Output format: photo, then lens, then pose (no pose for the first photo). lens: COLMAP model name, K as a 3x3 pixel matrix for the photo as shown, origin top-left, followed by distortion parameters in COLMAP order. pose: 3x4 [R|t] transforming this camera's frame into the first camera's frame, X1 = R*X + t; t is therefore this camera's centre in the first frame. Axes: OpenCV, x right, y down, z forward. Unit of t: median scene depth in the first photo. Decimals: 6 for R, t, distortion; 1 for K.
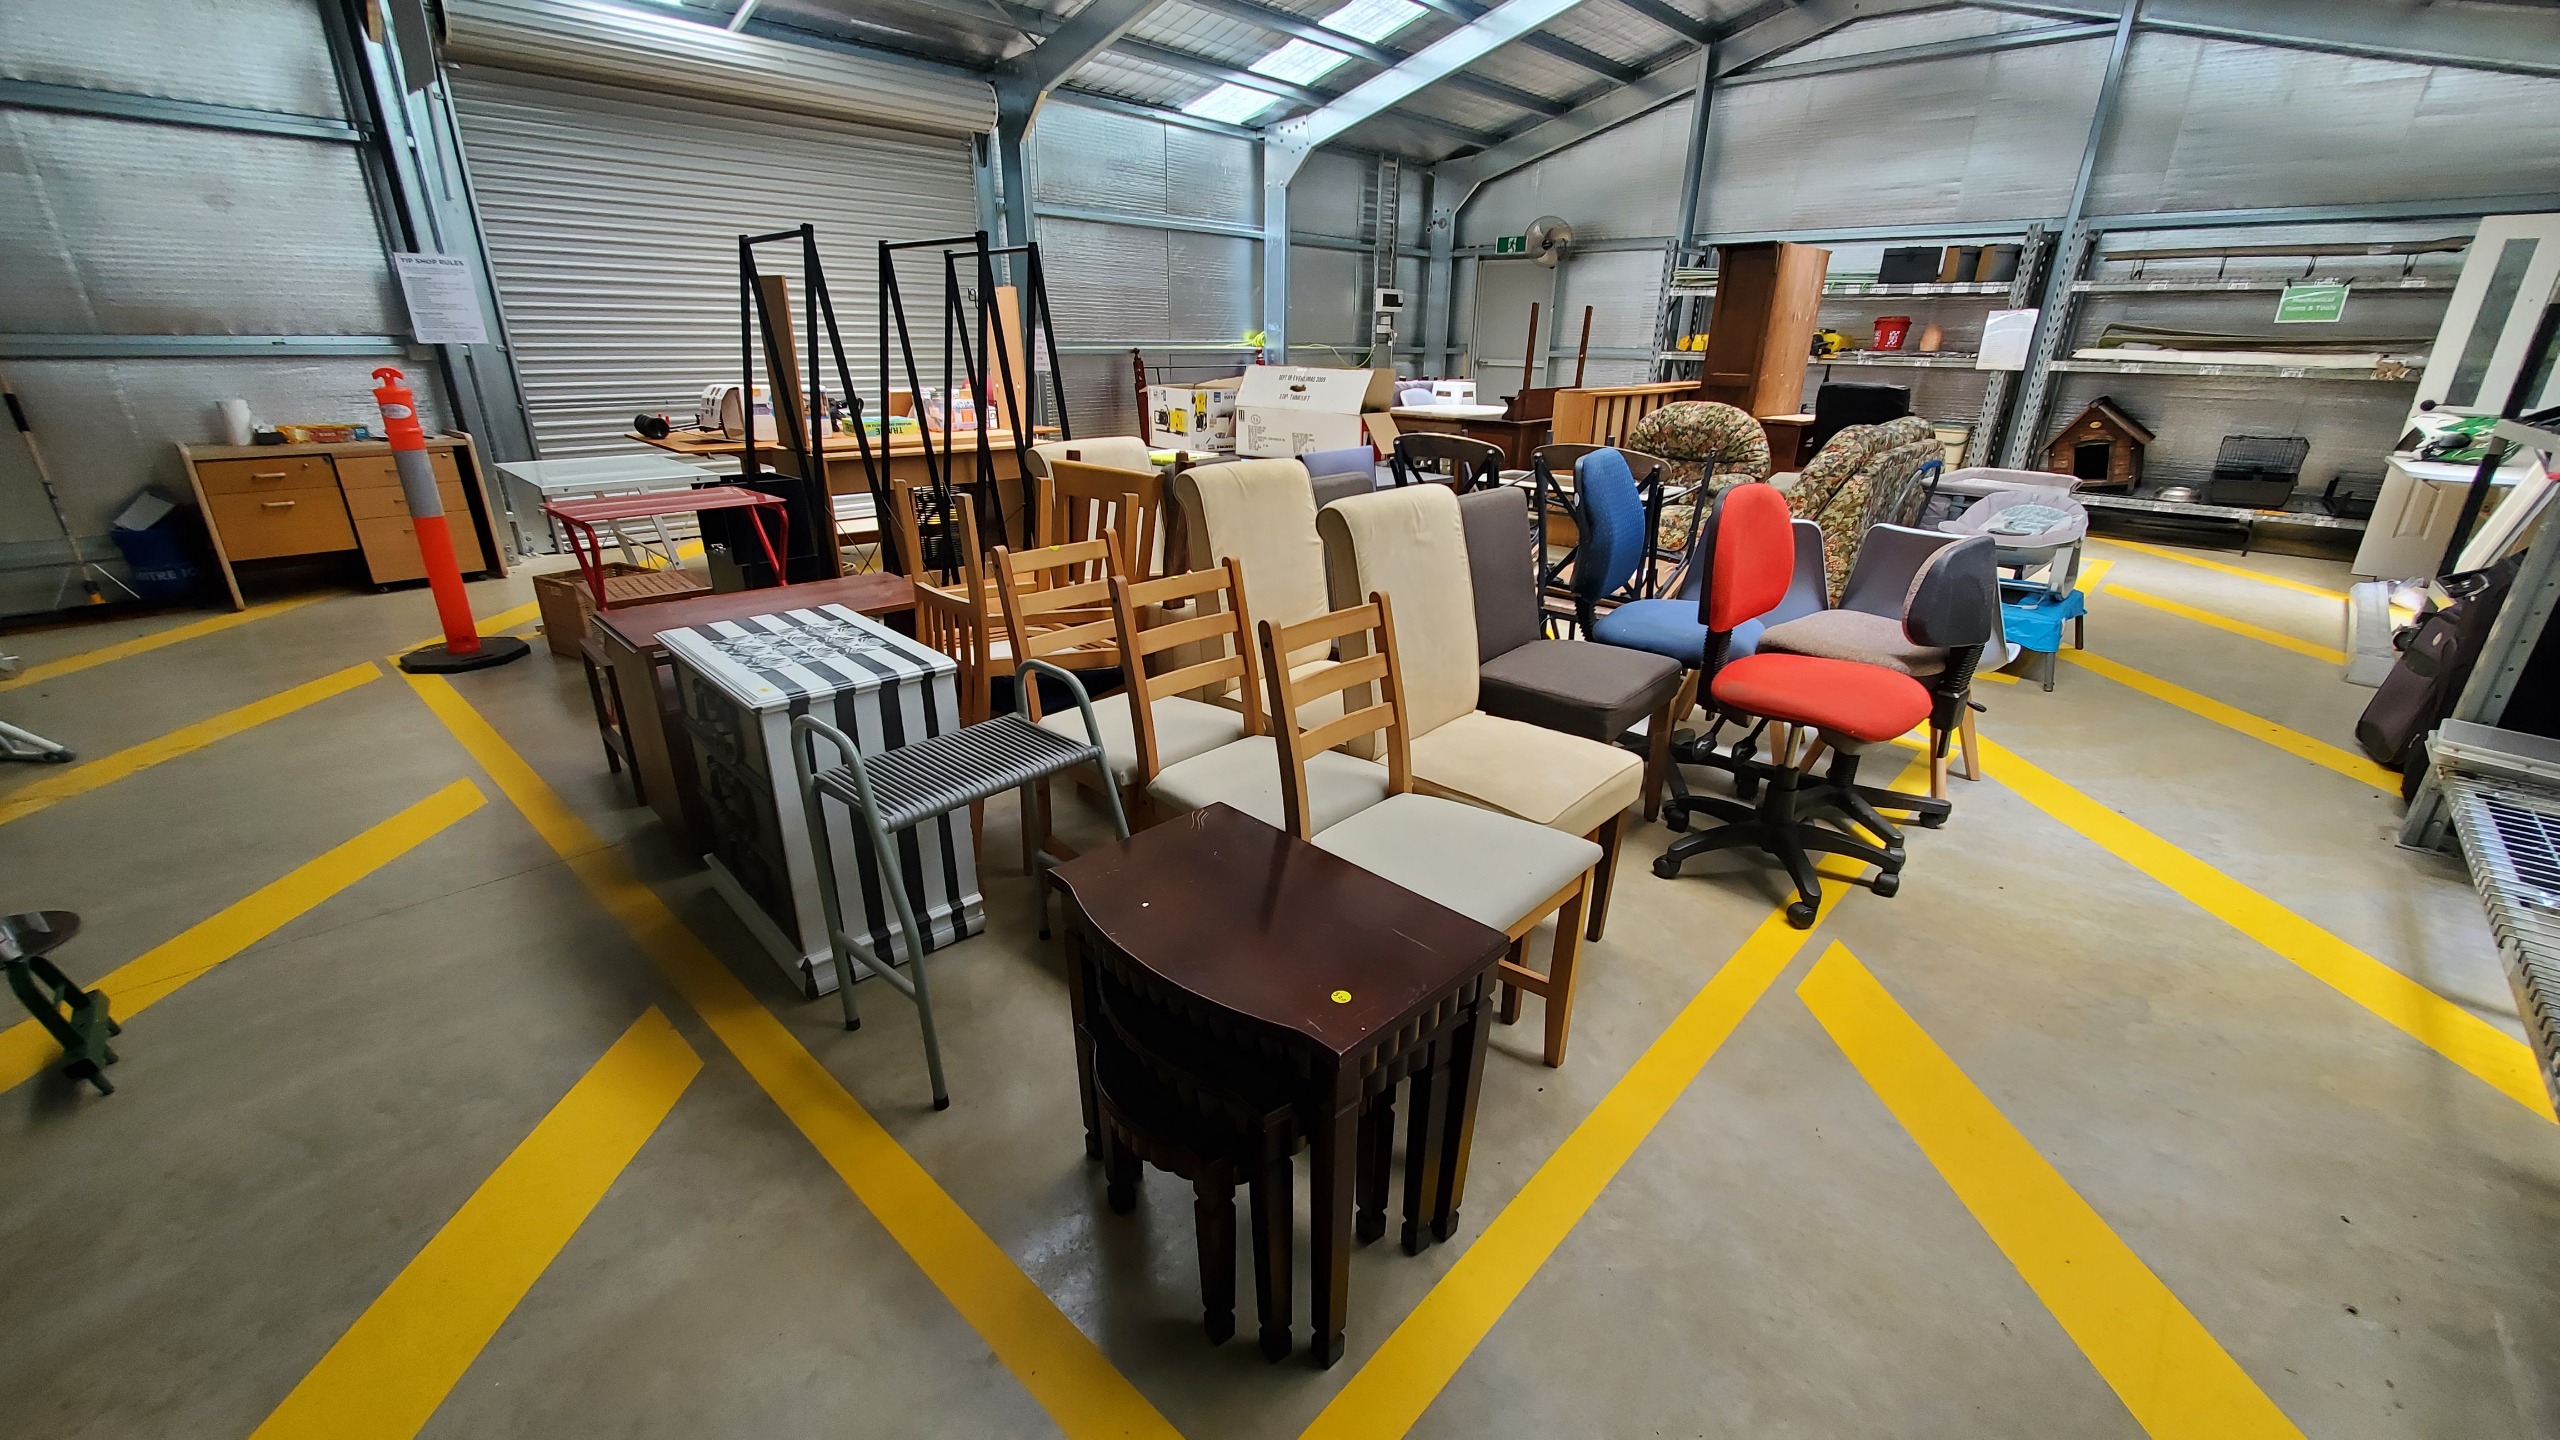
lens RADIAL K [[1024.8, 0, 1294.4], [0, 1024.8, 741.0], [0, 0, 1]] dist [0.010510, -0.003227]
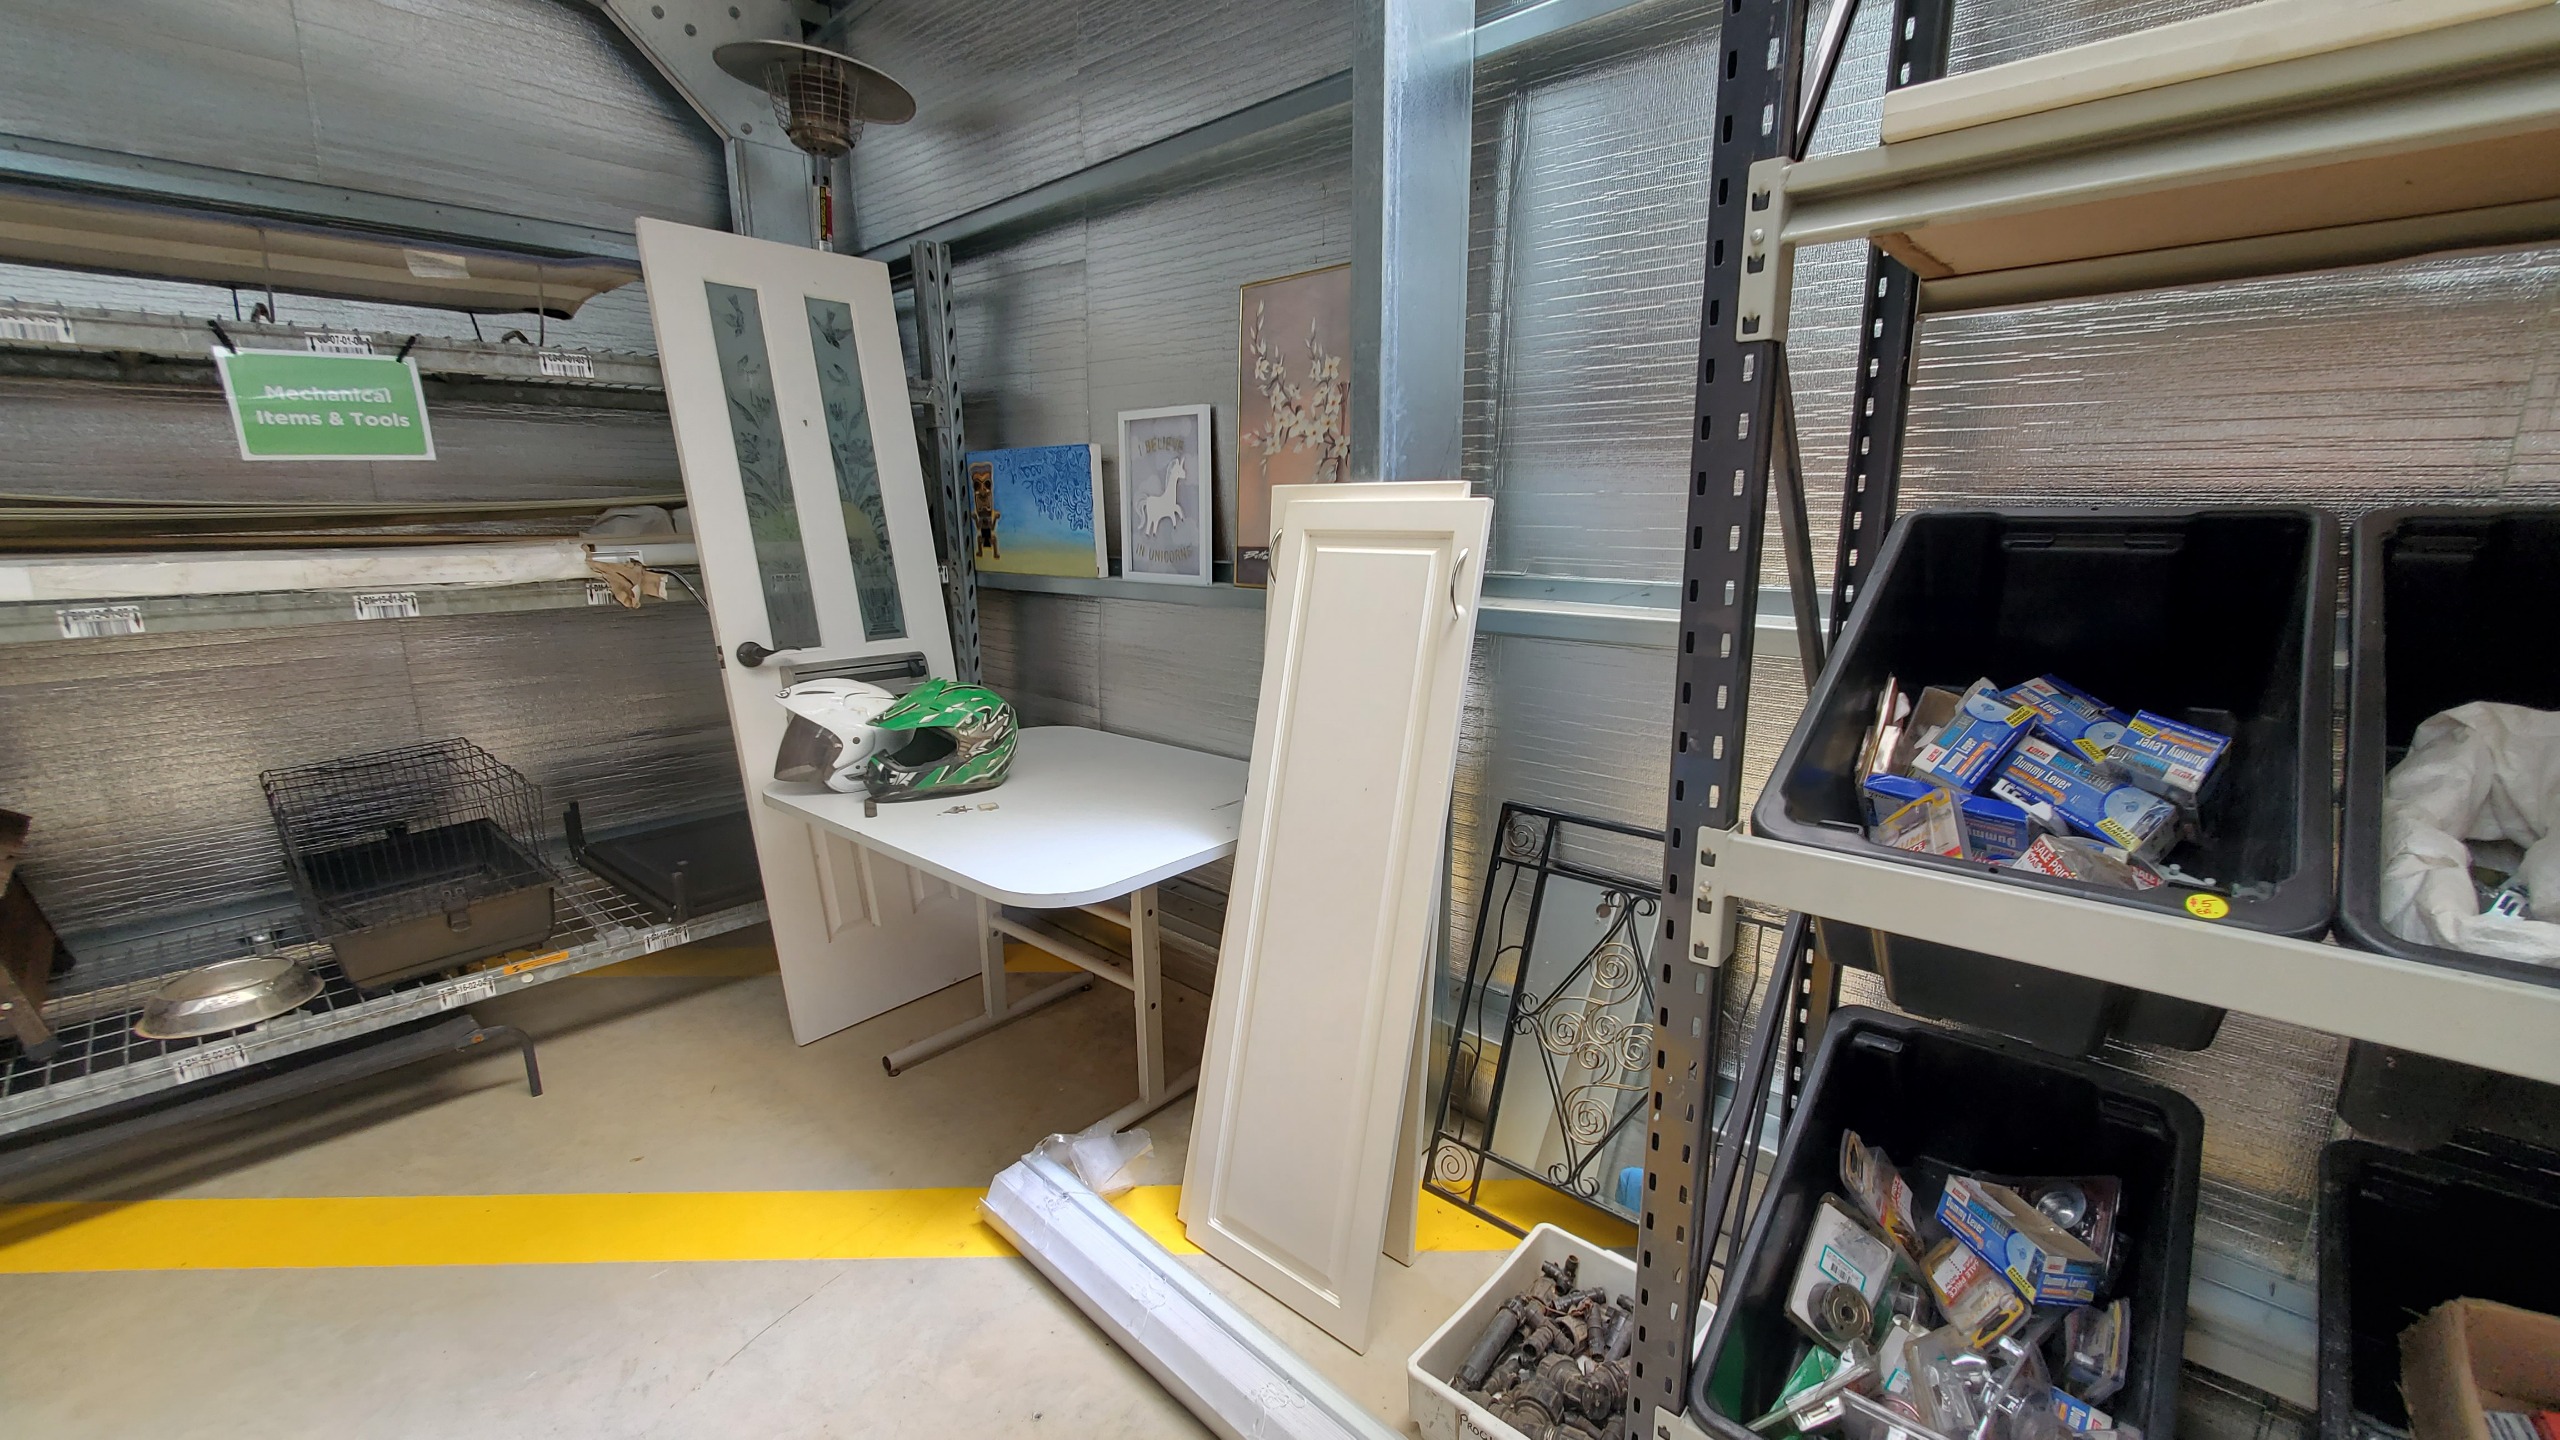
lens RADIAL K [[1024.8, 0, 1290.9], [0, 1024.8, 745.8], [0, 0, 1]] dist [0.010510, -0.003227]
pose [[0.007410, -0.236285, 0.971656, 0.561886], [0.382515, 0.898451, 0.215566, -0.245171], [-0.923920, 0.370075, 0.097040, 0.633174]]
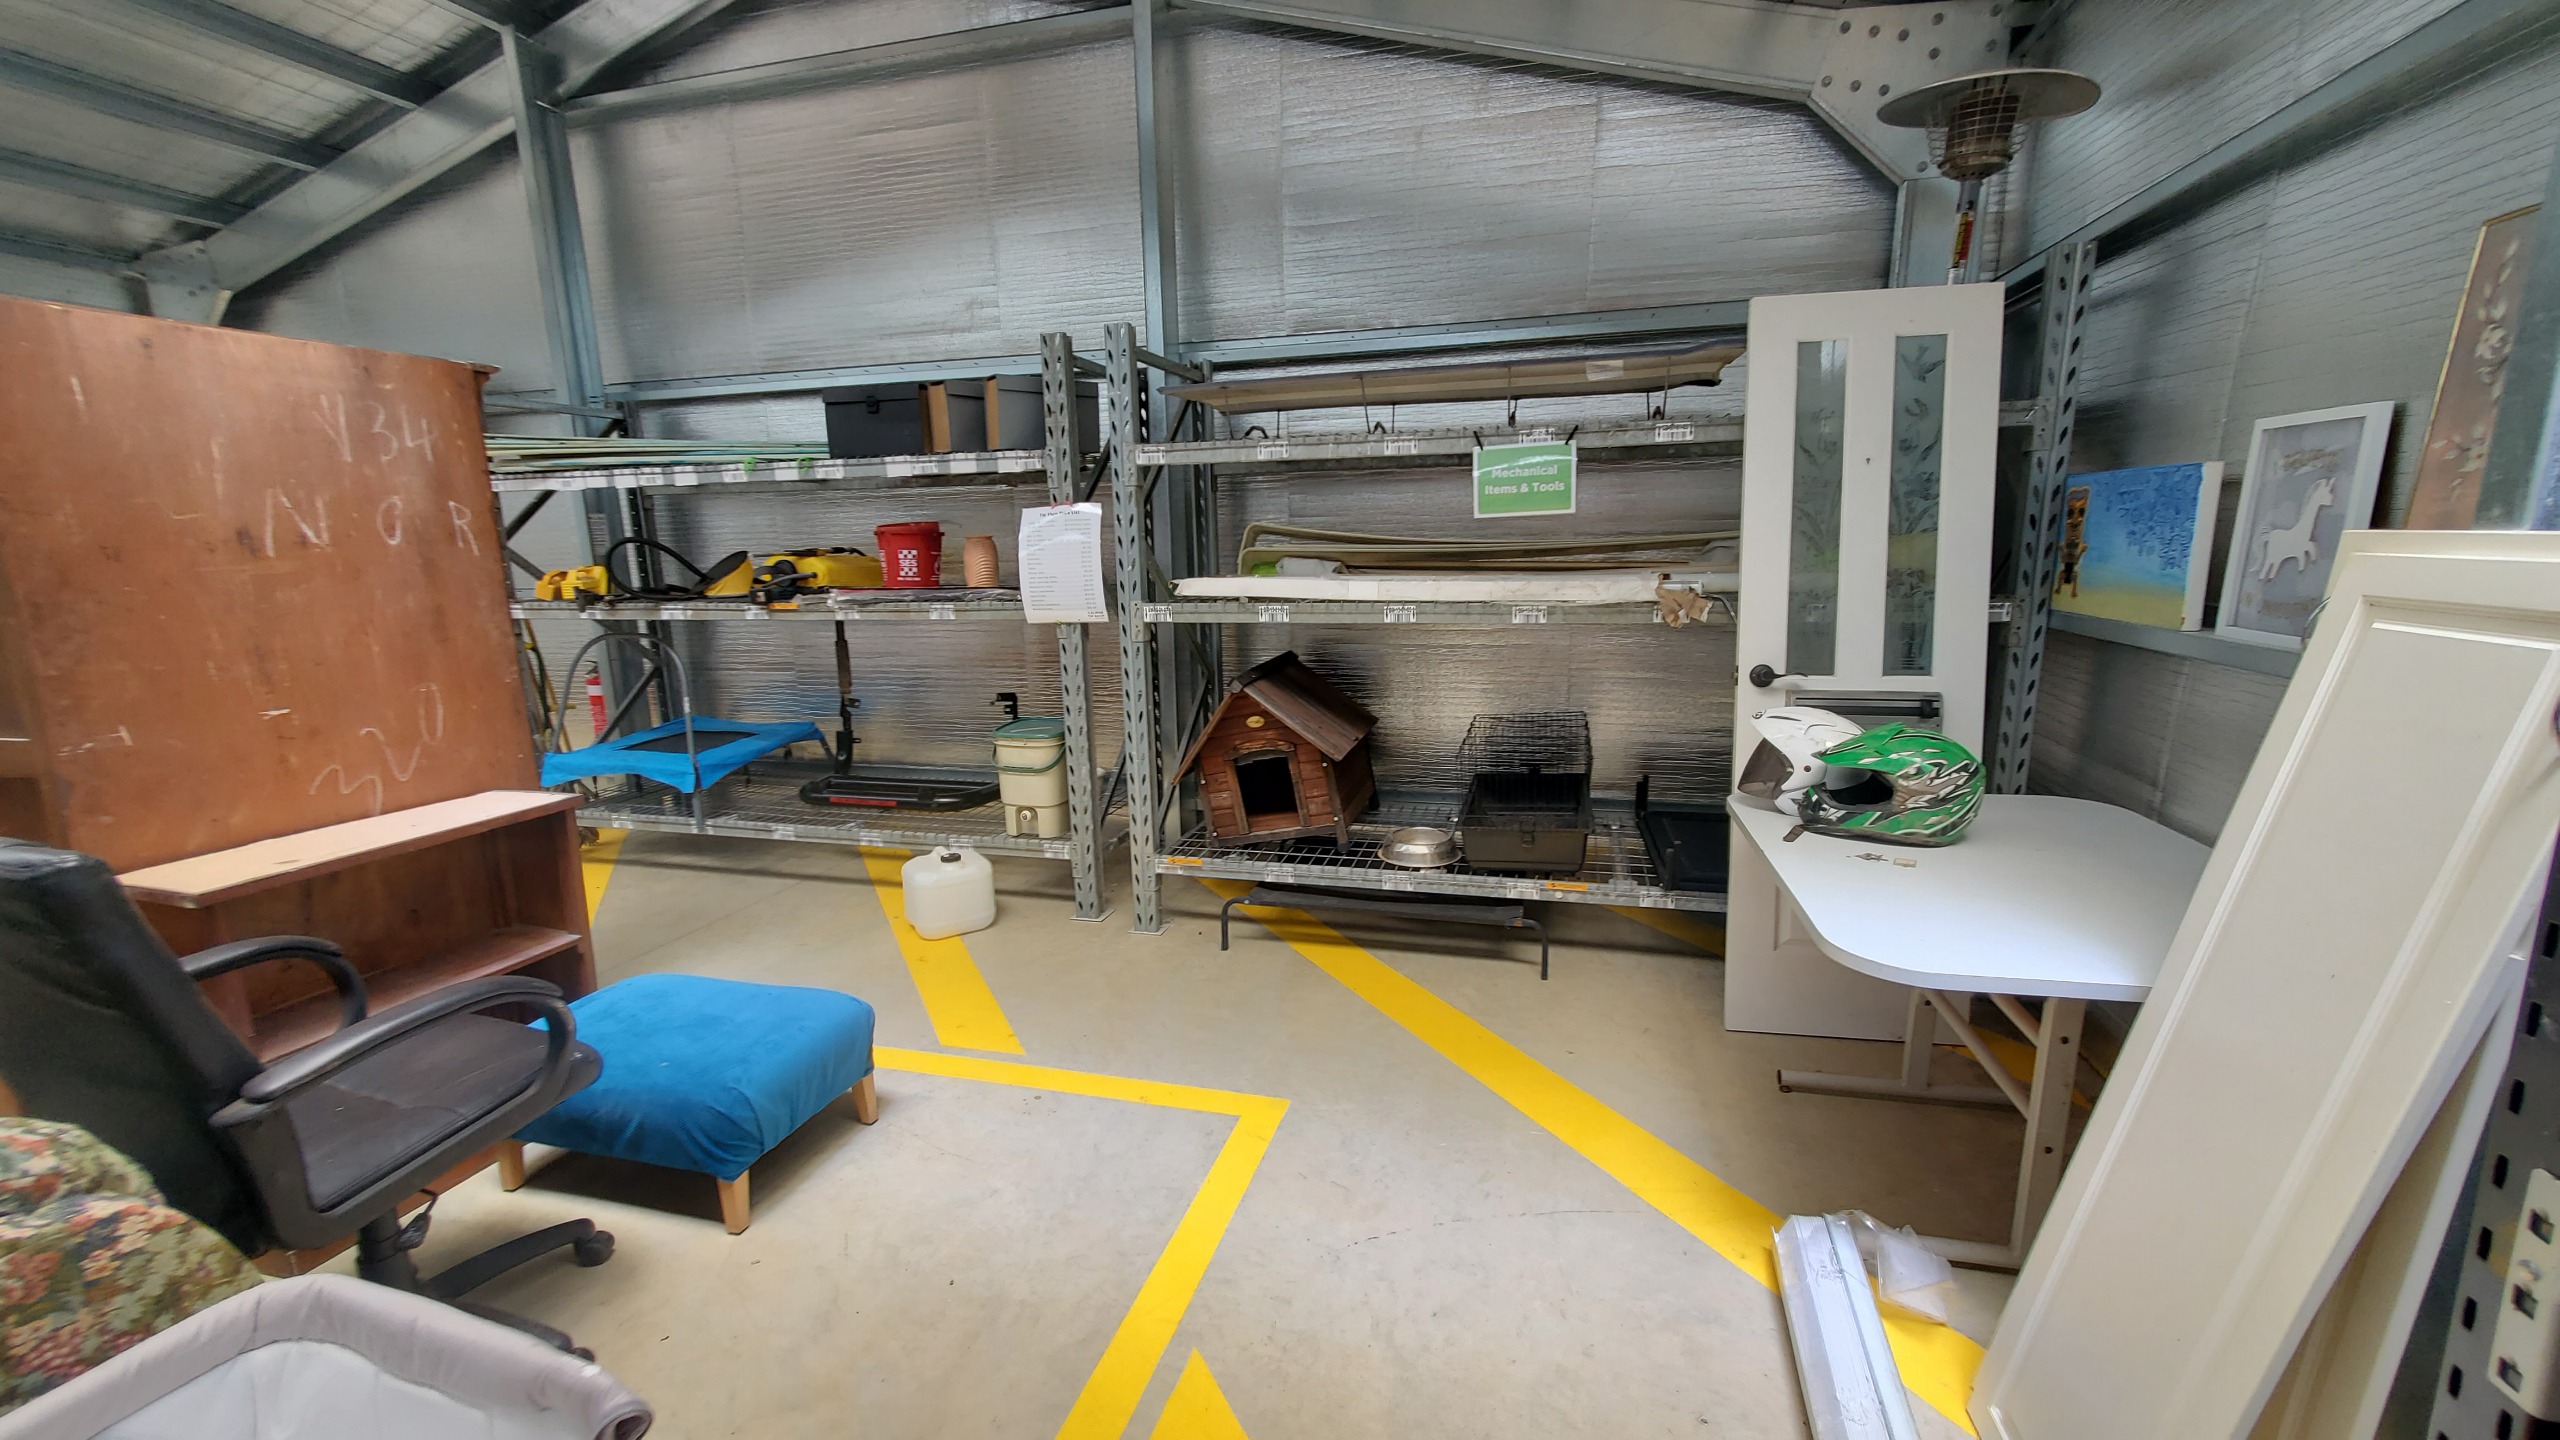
lens RADIAL K [[1024.8, 0, 1304.3], [0, 1024.8, 753.5], [0, 0, 1]] dist [0.010510, -0.003227]
pose [[0.883506, -0.126835, 0.450921, 0.575752], [0.203849, 0.970816, -0.126337, -0.225824], [-0.421737, 0.203539, 0.883578, 0.561836]]
